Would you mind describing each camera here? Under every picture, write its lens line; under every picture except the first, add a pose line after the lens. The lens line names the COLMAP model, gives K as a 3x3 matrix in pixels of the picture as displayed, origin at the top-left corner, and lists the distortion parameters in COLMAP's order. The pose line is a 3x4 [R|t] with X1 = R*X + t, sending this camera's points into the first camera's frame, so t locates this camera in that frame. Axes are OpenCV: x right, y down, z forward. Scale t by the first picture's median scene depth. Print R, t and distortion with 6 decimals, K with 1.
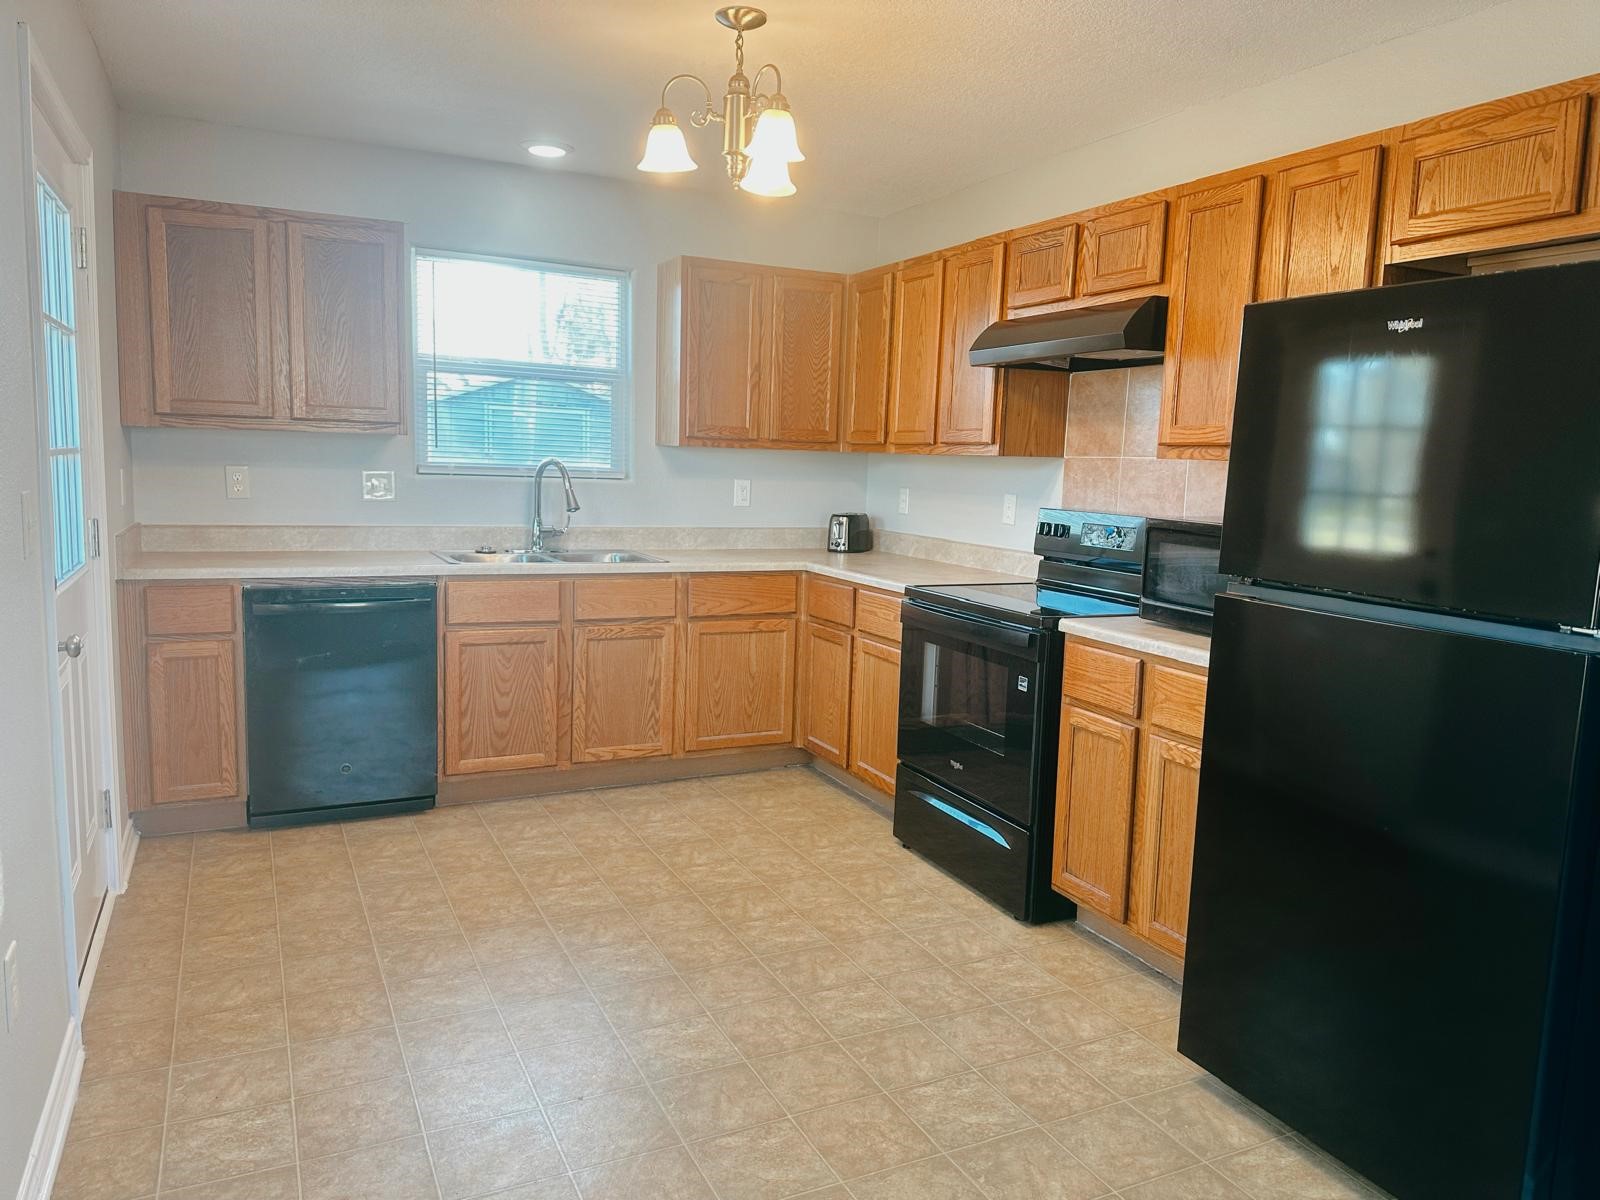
lens RADIAL K [[1117.4, 0, 806.5], [0, 1117.4, 592.0], [0, 0, 1]] dist [0.074151, -0.089374]
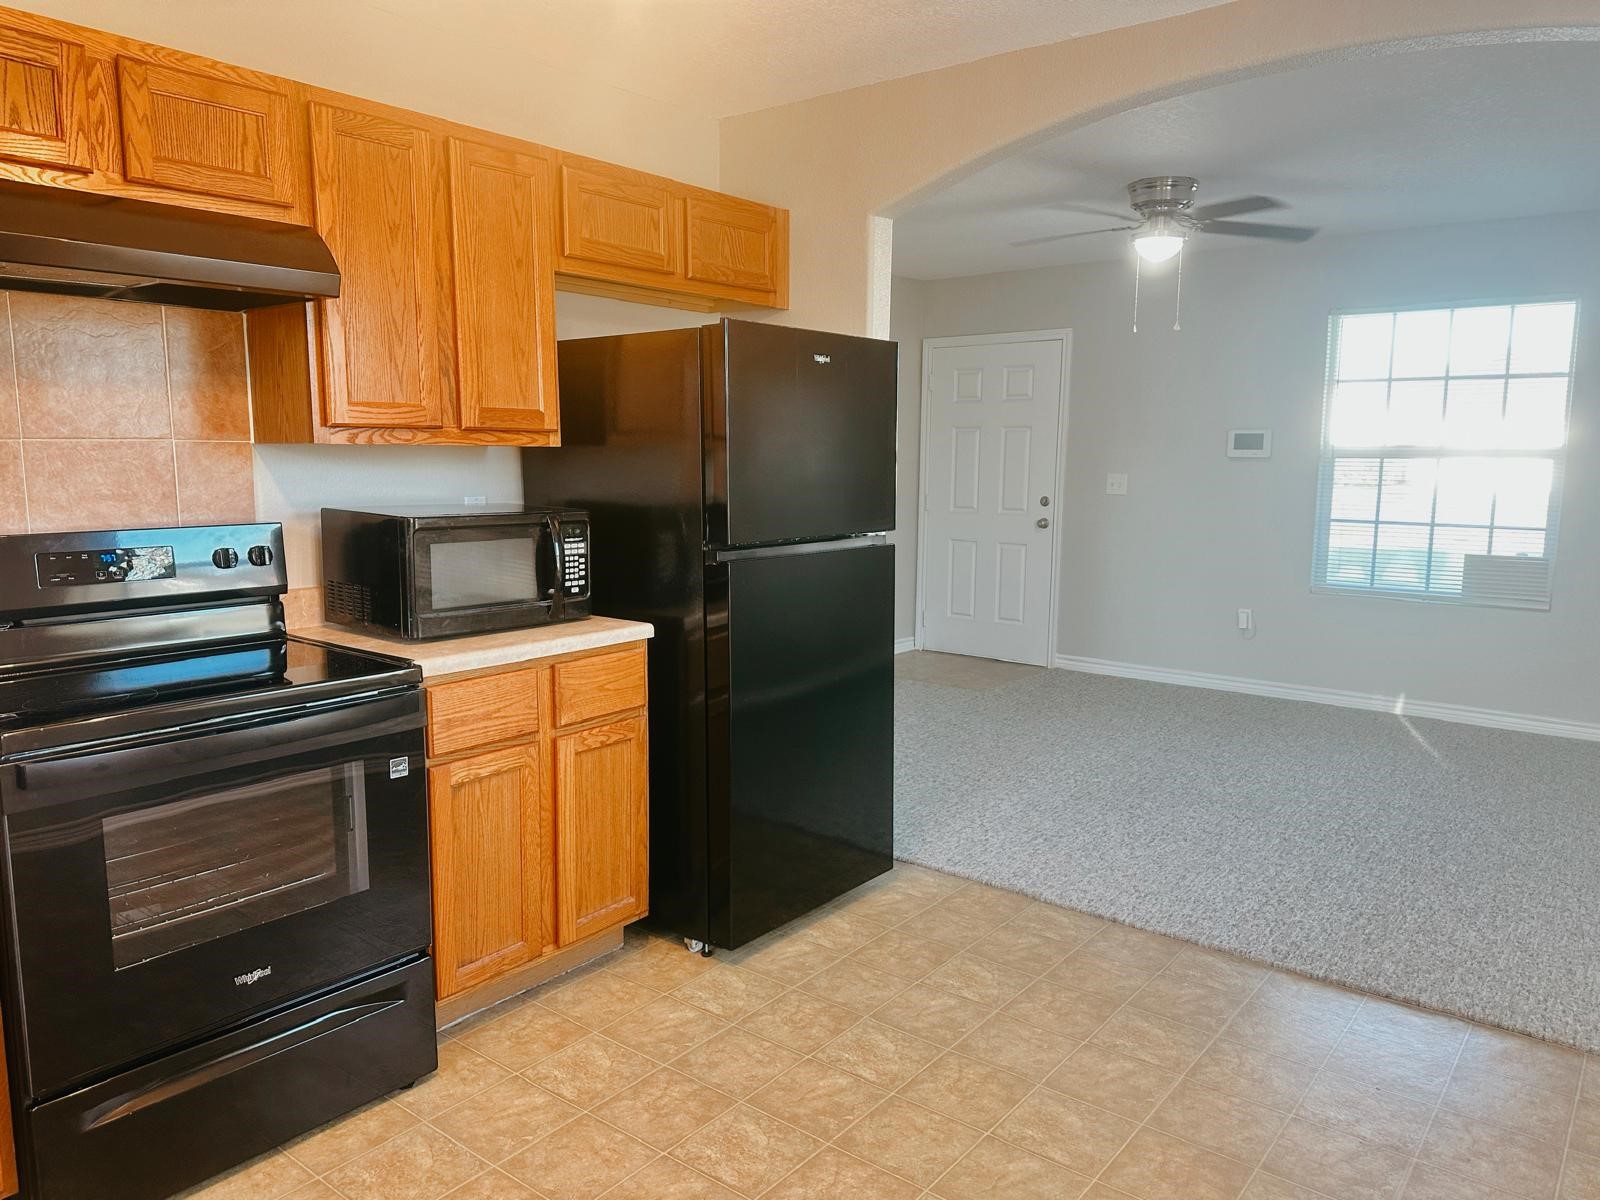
lens RADIAL K [[1117.4, 0, 806.5], [0, 1117.4, 592.0], [0, 0, 1]] dist [0.074151, -0.089374]
pose [[-0.419164, -0.160129, 0.893678, -0.579445], [0.091578, 0.971847, 0.217089, -0.171220], [-0.903280, 0.172837, -0.392699, 1.112519]]
